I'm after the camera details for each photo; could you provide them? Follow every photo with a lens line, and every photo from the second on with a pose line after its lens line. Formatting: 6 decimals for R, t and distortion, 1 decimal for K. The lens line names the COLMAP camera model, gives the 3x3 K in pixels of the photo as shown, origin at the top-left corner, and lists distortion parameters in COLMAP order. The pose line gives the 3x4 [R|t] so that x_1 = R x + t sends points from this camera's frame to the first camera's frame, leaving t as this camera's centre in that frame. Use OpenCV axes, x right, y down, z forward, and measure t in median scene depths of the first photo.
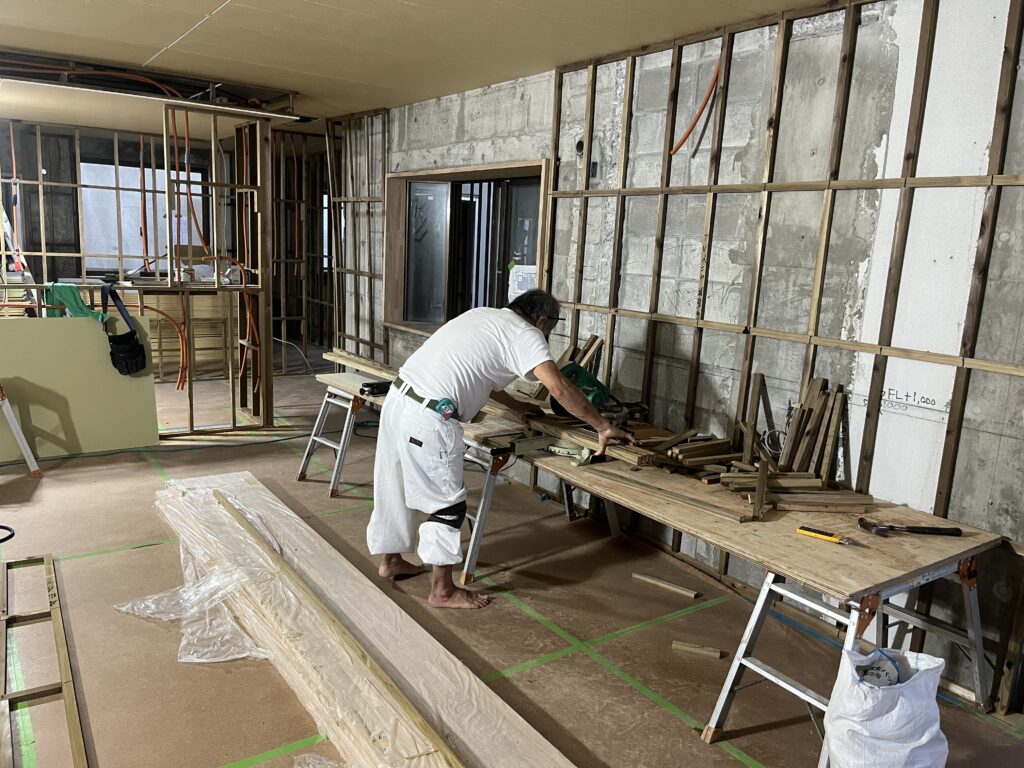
lens RADIAL K [[781.7, 0, 511.4], [0, 781.7, 392.9], [0, 0, 1]] dist [0.033570, -0.023932]
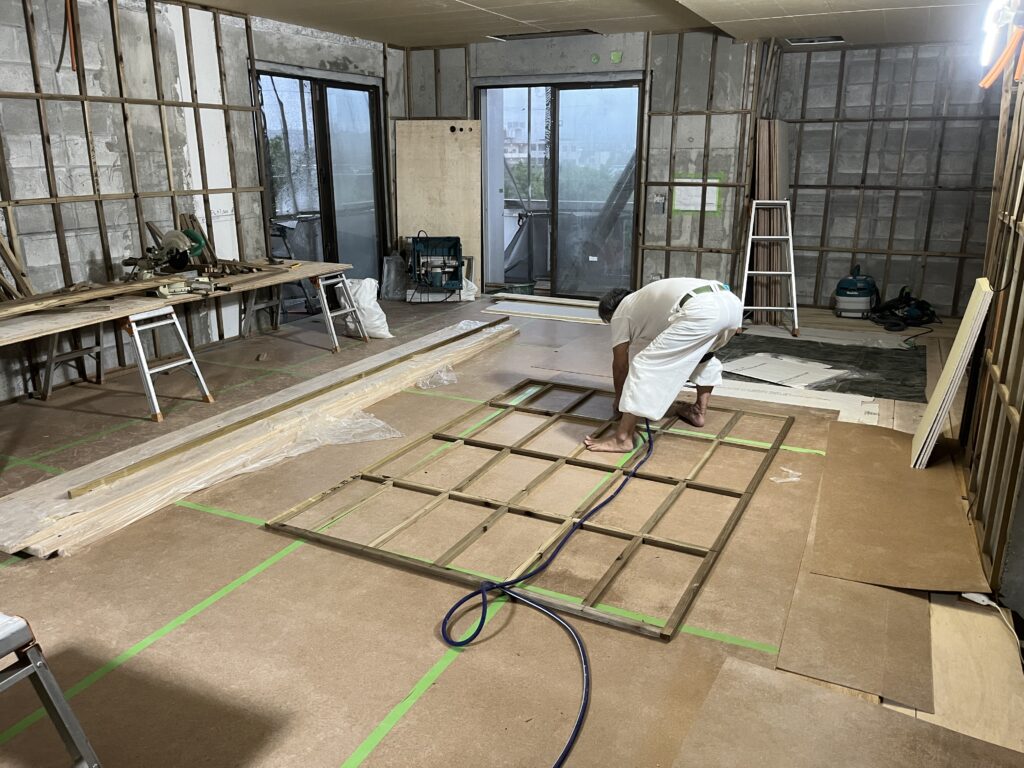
lens RADIAL K [[781.7, 0, 515.9], [0, 781.7, 379.8], [0, 0, 1]] dist [0.033570, -0.023932]
pose [[-0.464705, -0.290423, 0.836483, -1.509399], [0.158180, 0.902258, 0.401136, -0.265887], [-0.871222, 0.318725, -0.373345, 1.080848]]
